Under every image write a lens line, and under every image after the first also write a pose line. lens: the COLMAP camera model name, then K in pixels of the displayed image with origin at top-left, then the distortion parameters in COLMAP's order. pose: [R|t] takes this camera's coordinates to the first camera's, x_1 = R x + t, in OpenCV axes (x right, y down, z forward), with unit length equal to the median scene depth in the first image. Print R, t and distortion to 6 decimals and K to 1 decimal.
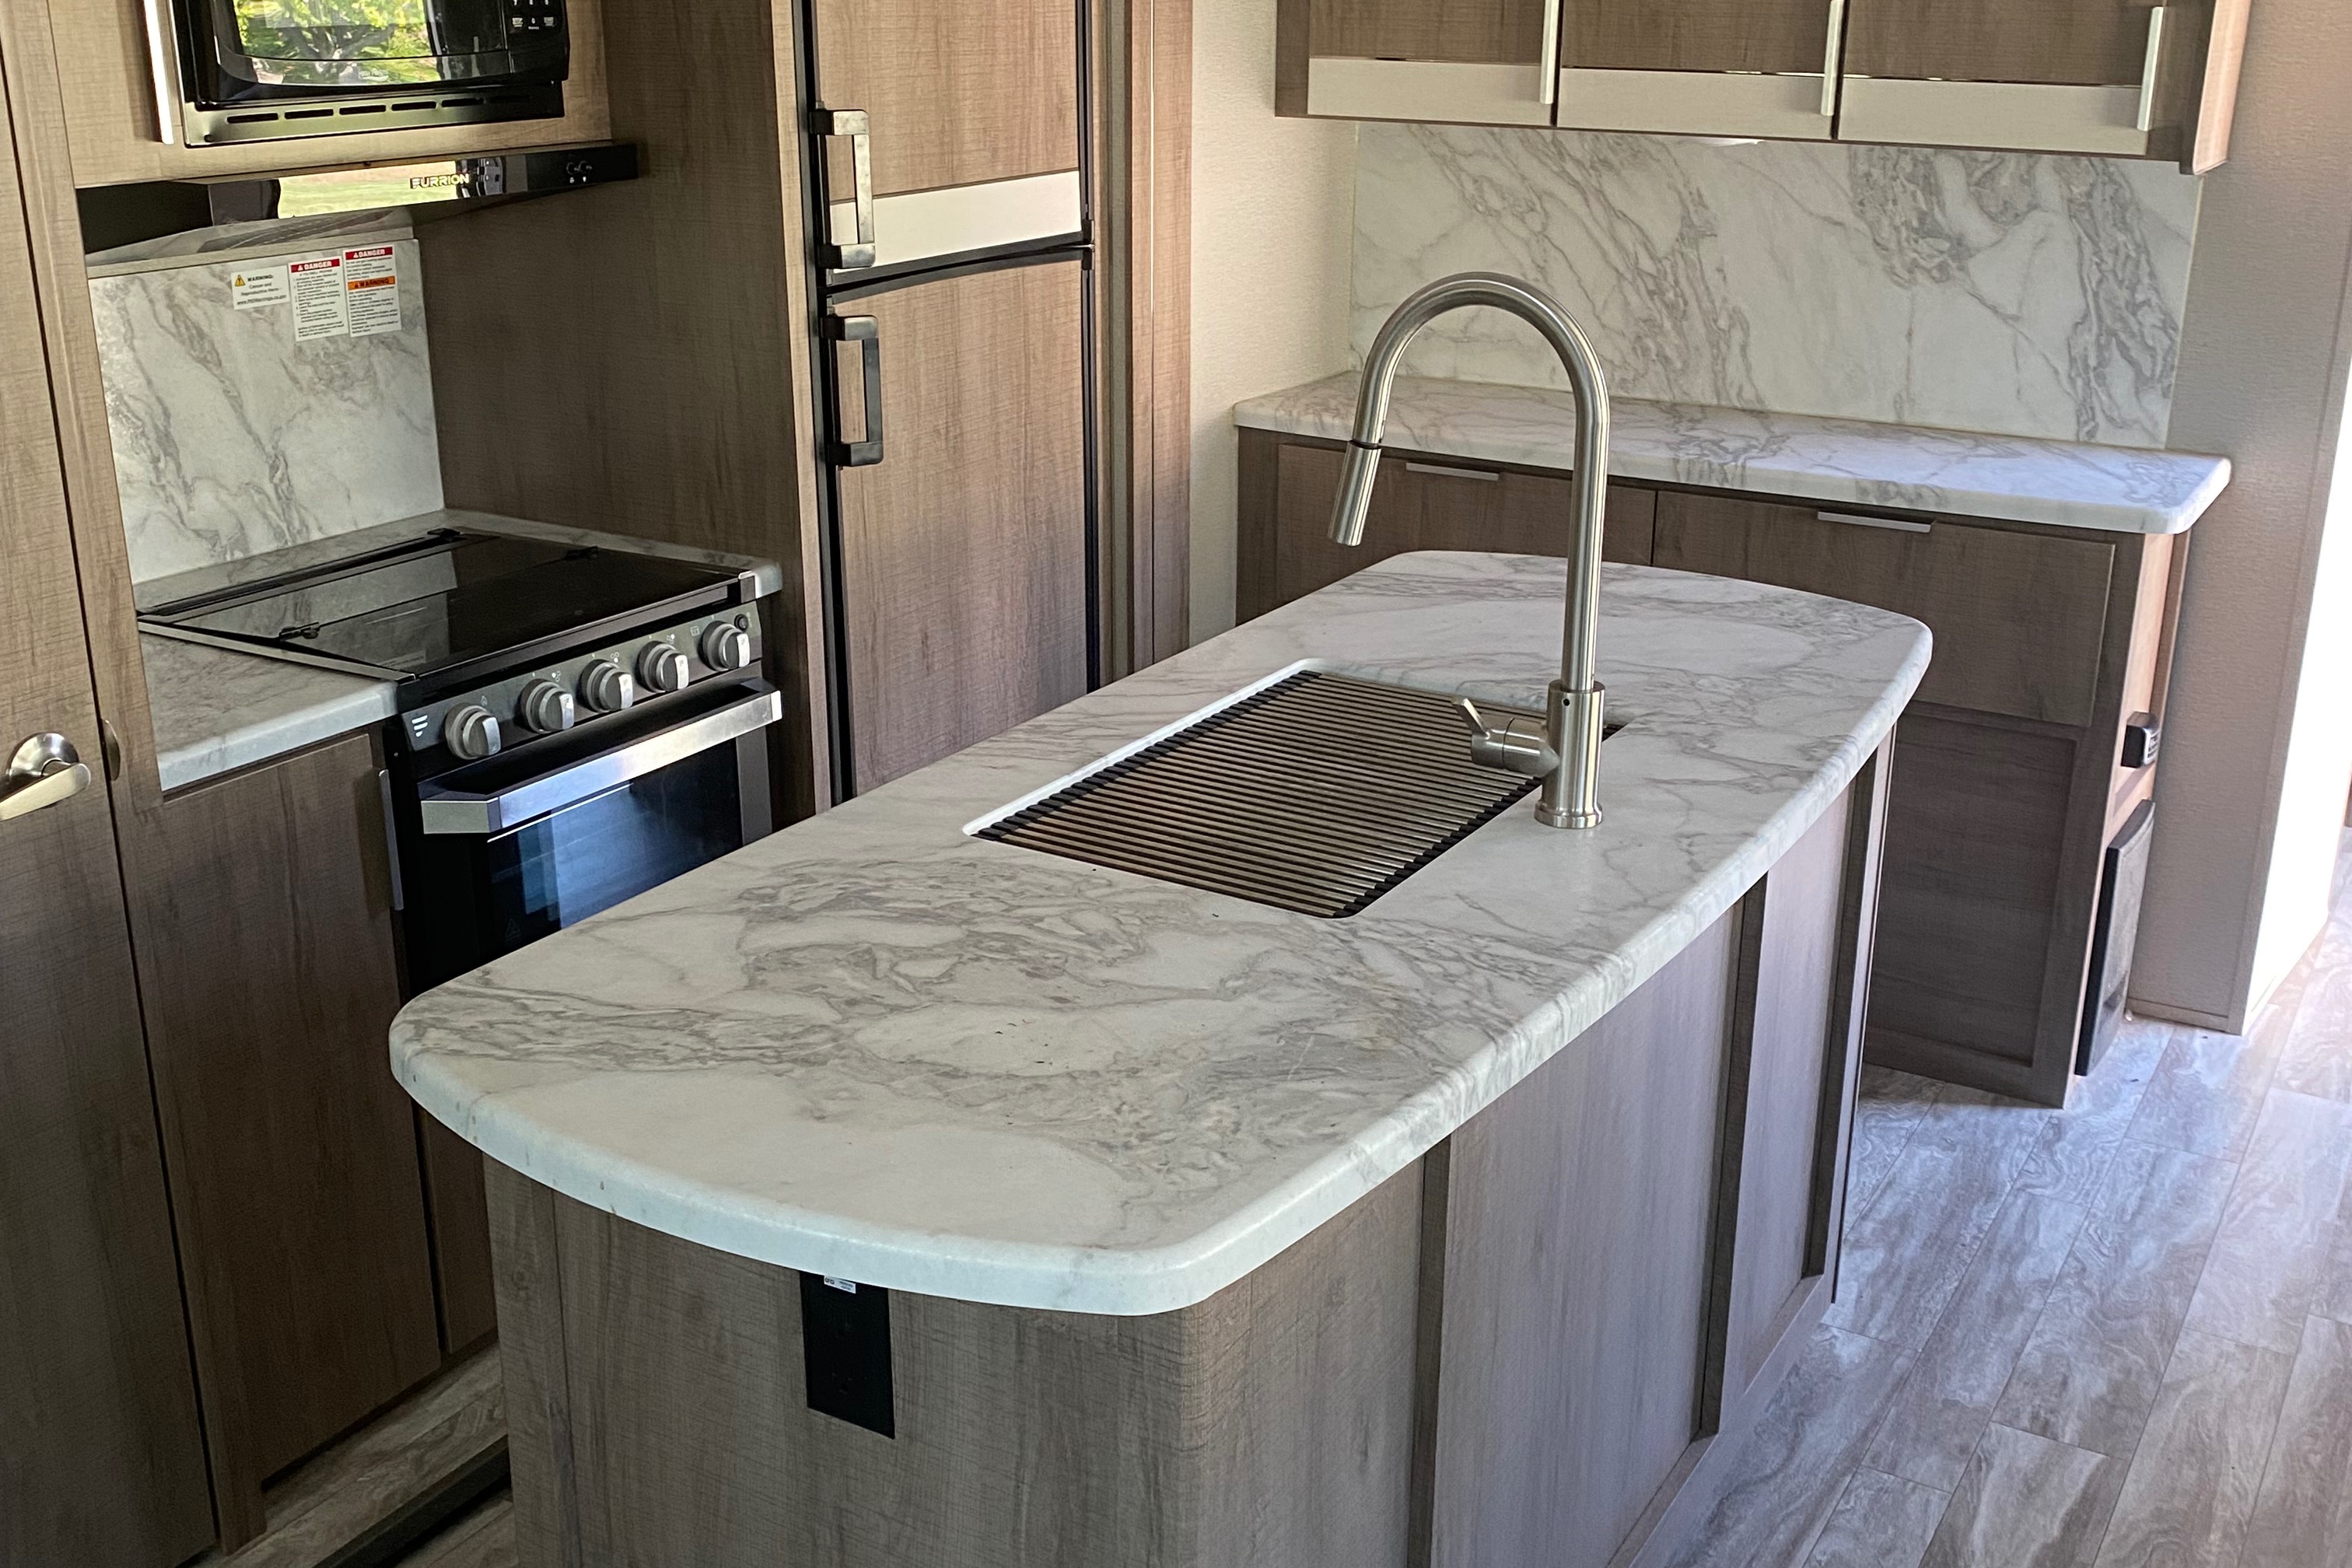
lens RADIAL K [[2426.3, 0, 1176.0], [0, 2426.3, 784.0], [0, 0, 1]] dist [0.002734, 0.007623]
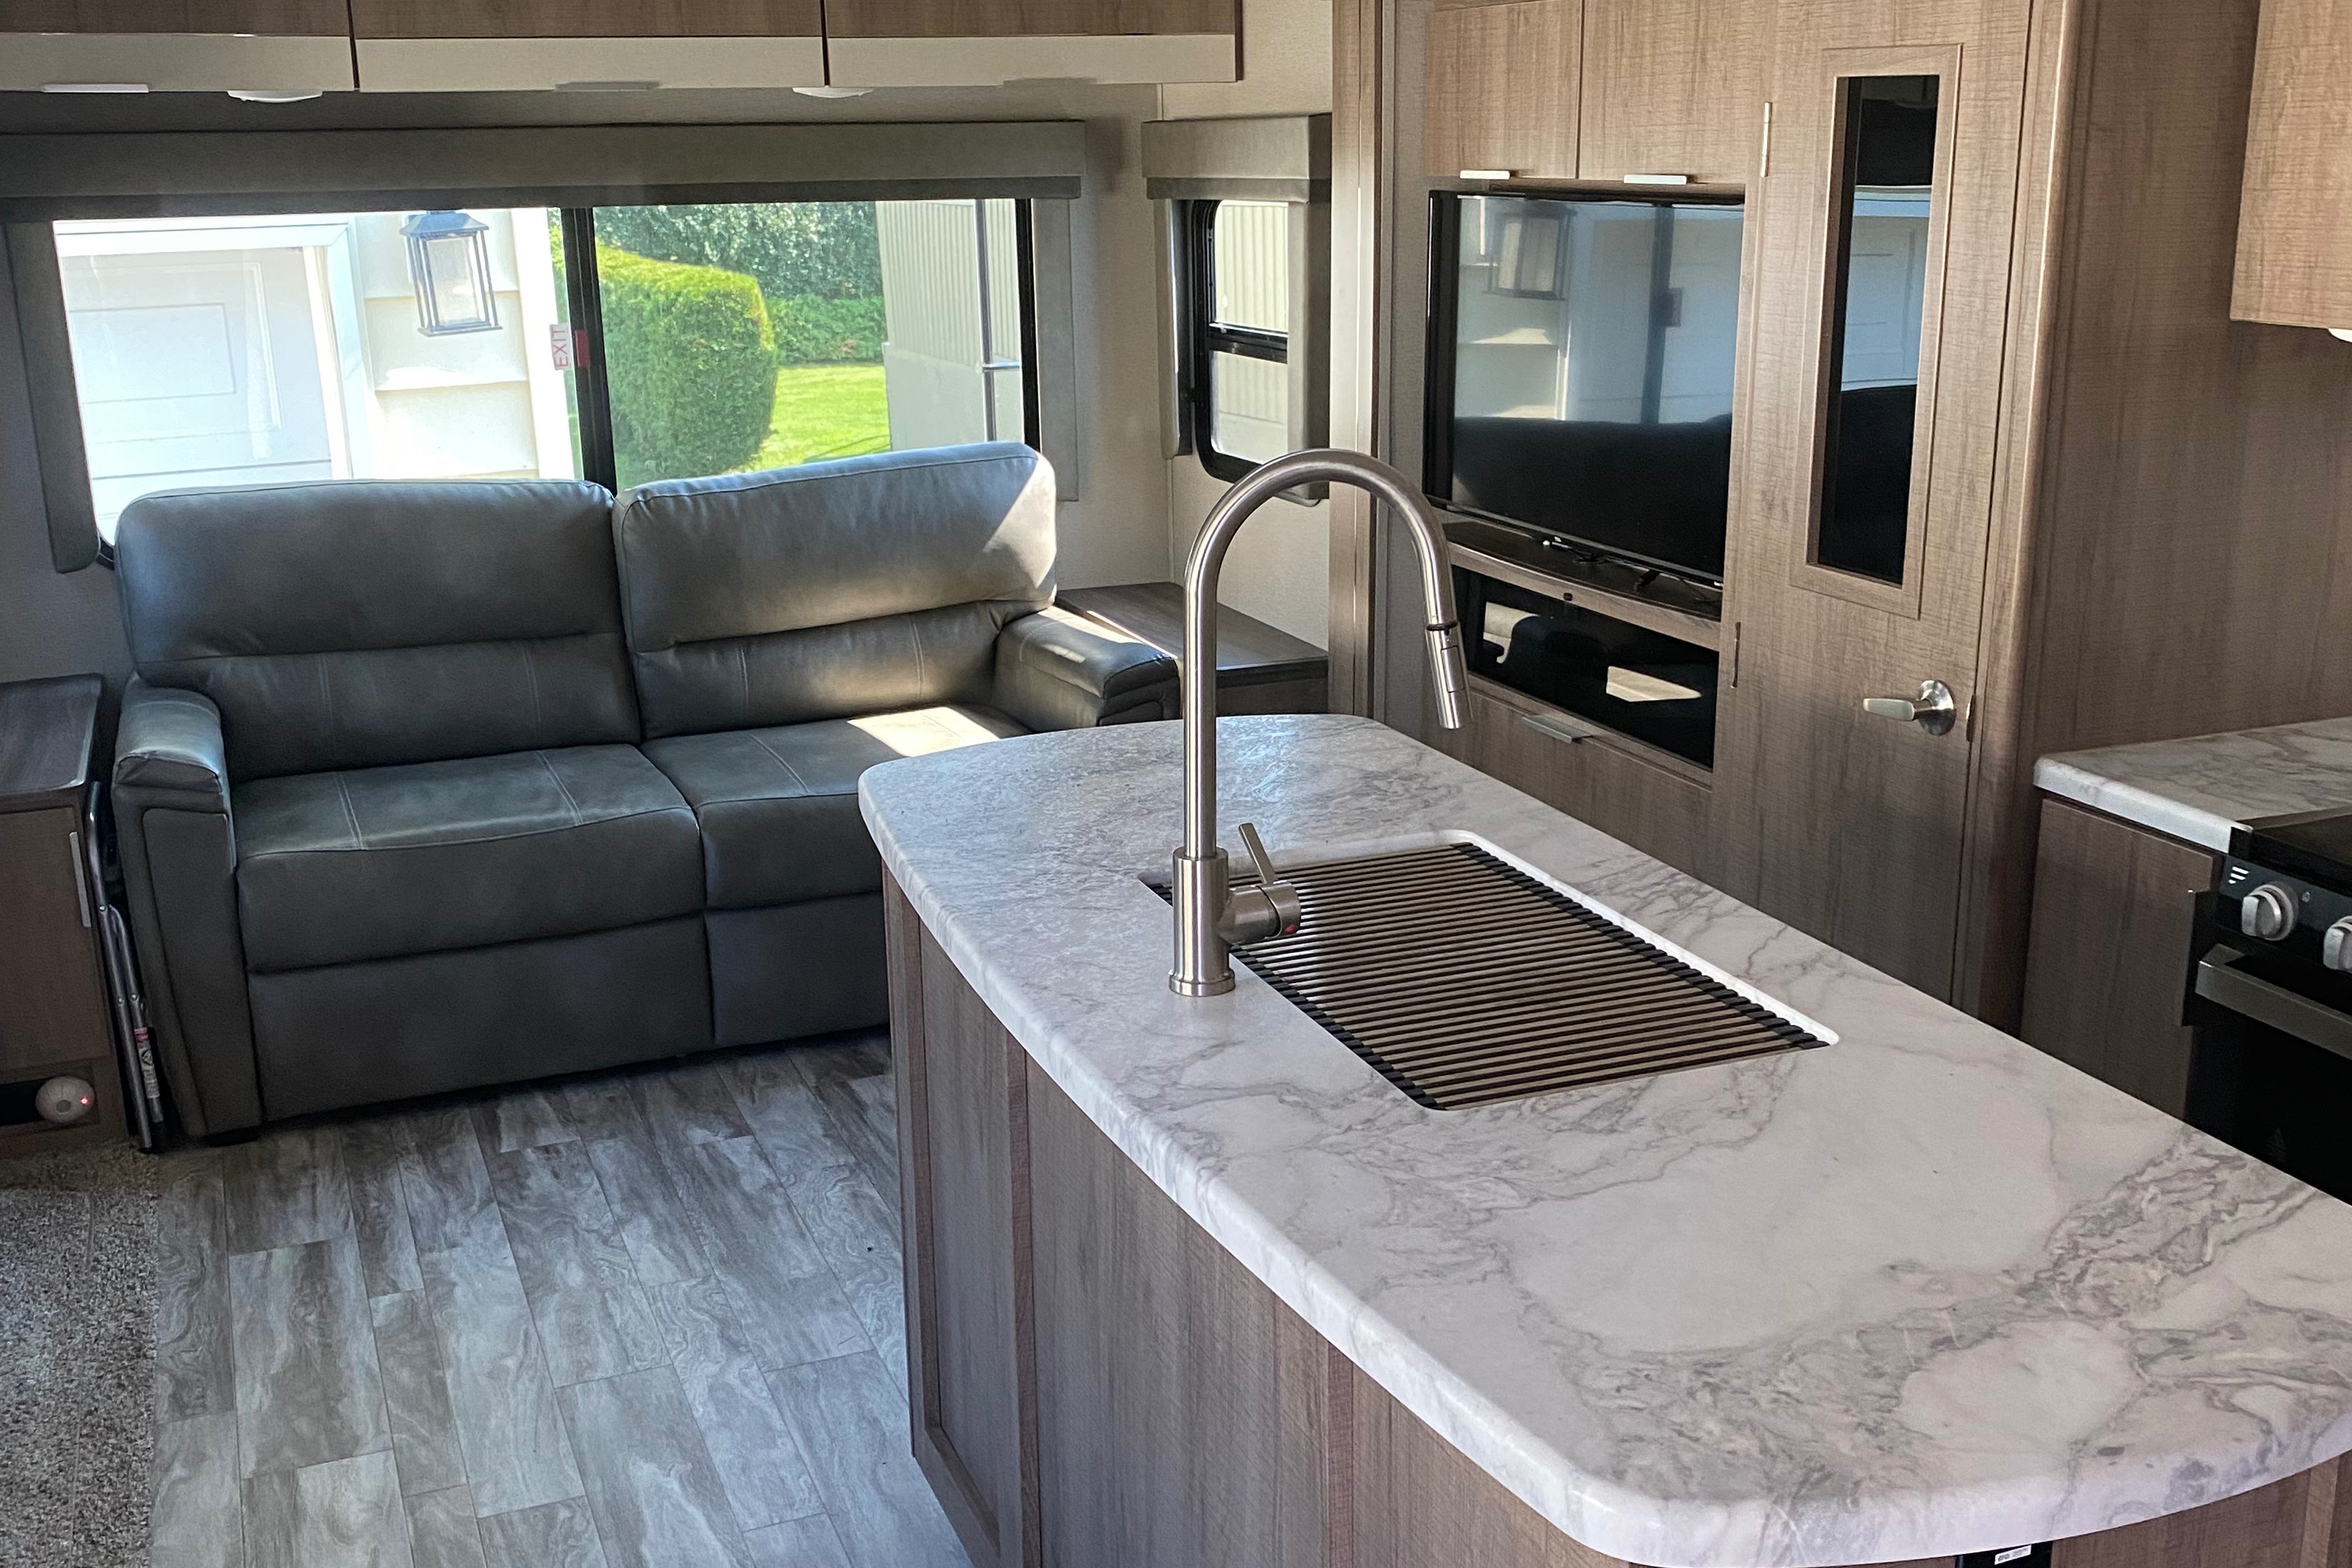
lens RADIAL K [[2326.9, 0, 1183.9], [0, 2326.9, 772.1], [0, 0, 1]] dist [0.005611, -0.034177]
pose [[-0.598666, 0.211520, -0.772566, 0.748377], [-0.258237, 0.862037, 0.436126, -0.402124], [0.758230, 0.460599, -0.461450, 1.189827]]
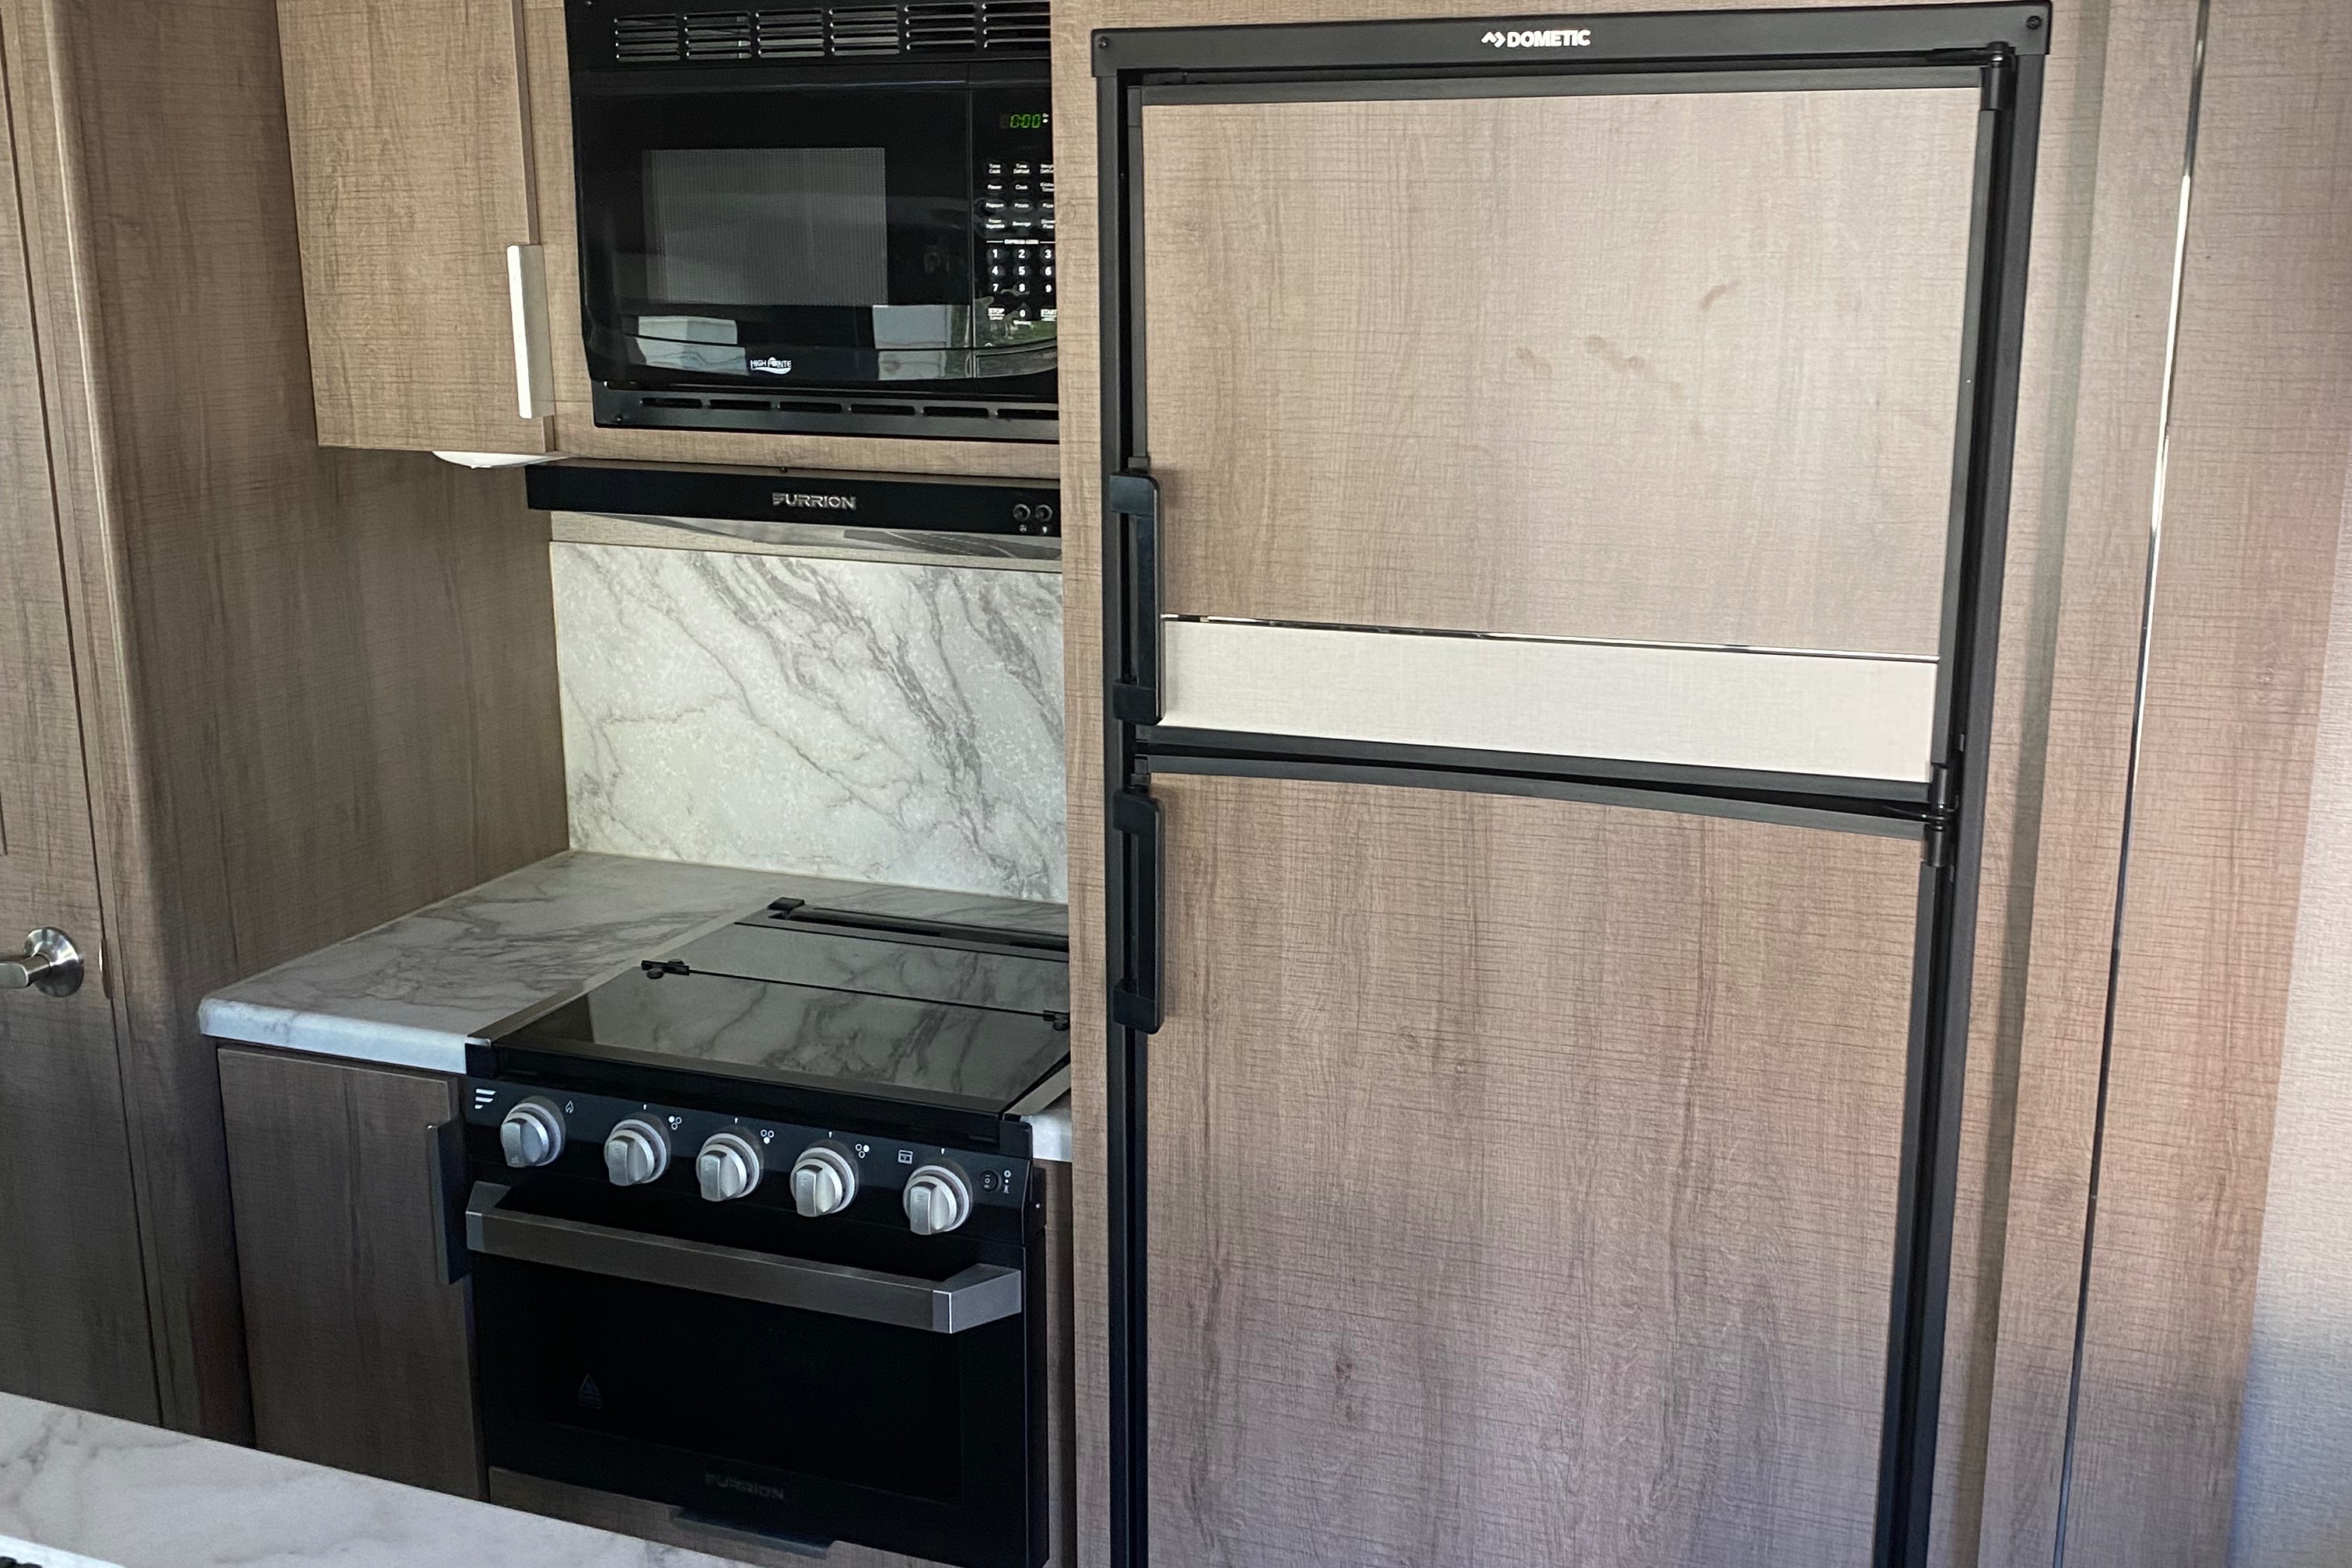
lens RADIAL K [[2326.9, 0, 1183.9], [0, 2326.9, 772.1], [0, 0, 1]] dist [0.005611, -0.034177]
pose [[0.196258, 0.222777, -0.954910, 0.538465], [-0.323981, 0.933889, 0.151286, -0.364840], [0.925483, 0.279682, 0.255459, 1.073494]]
